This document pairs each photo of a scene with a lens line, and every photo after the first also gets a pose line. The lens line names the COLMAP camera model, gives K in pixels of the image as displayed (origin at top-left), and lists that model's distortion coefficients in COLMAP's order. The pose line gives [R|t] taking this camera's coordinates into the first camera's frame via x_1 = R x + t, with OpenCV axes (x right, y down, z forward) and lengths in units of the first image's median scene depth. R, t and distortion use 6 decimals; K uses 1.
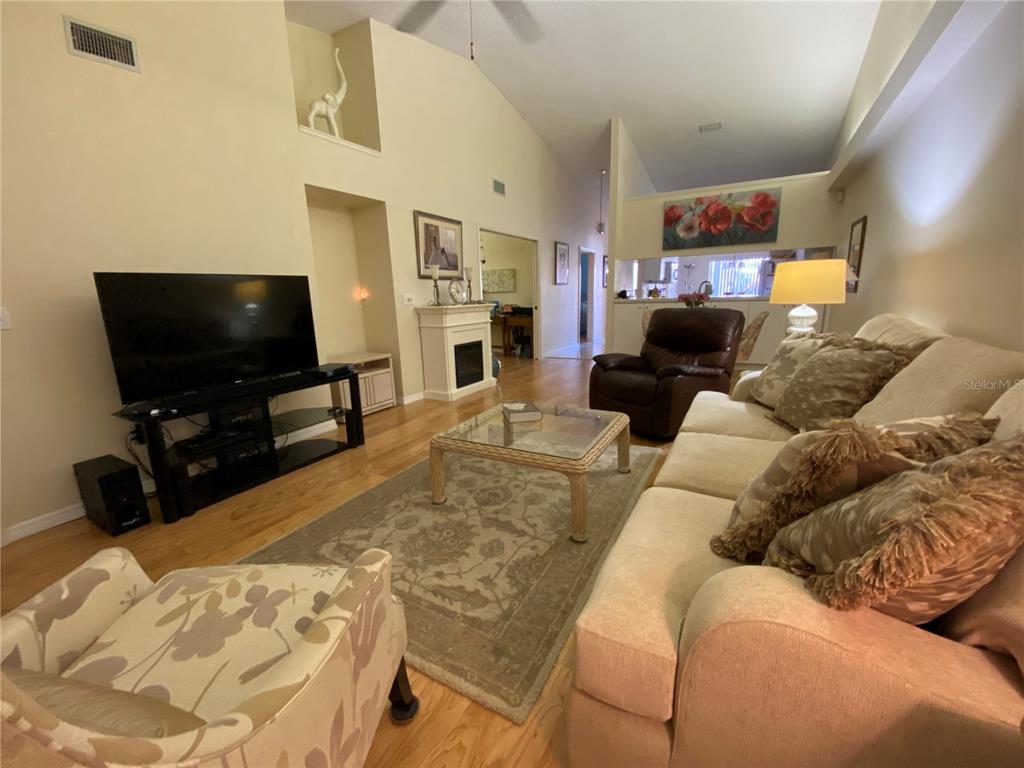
lens RADIAL K [[415.8, 0, 511.5], [0, 415.8, 381.9], [0, 0, 1]] dist [0.030416, -0.030334]
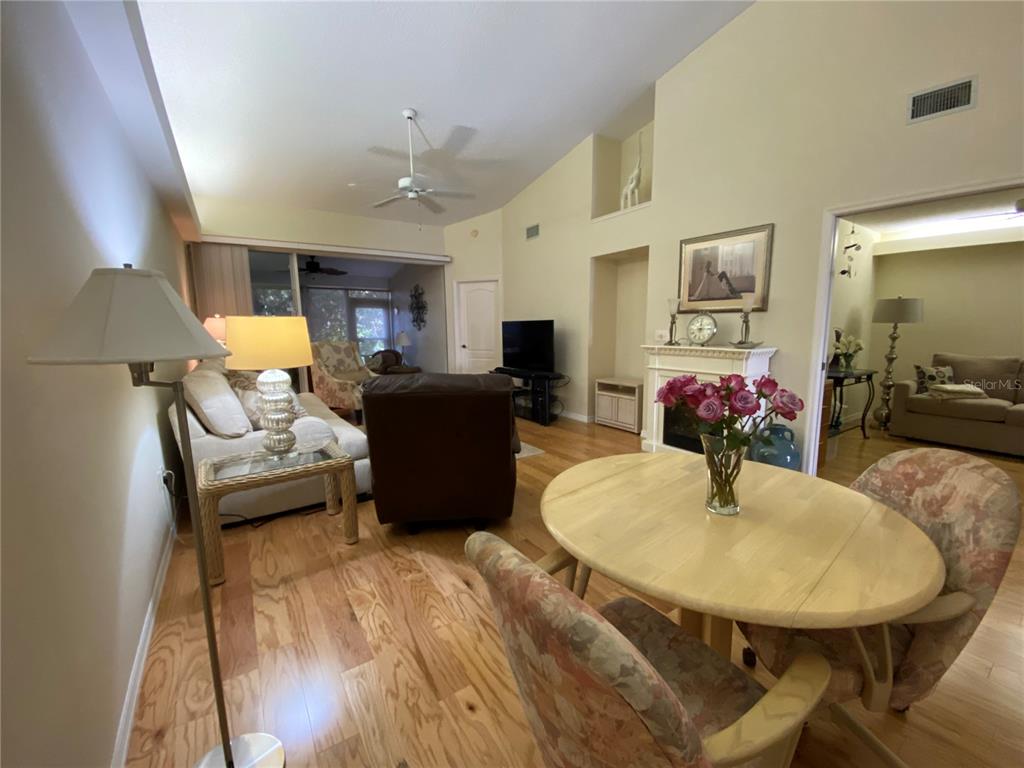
lens RADIAL K [[414.1, 0, 514.0], [0, 414.1, 384.1], [0, 0, 1]] dist [0.027662, -0.030541]
pose [[-0.440800, 0.150163, -0.884955, 0.722454], [-0.160976, 0.956698, 0.242519, -0.250309], [0.883052, 0.249359, -0.397540, 1.027307]]
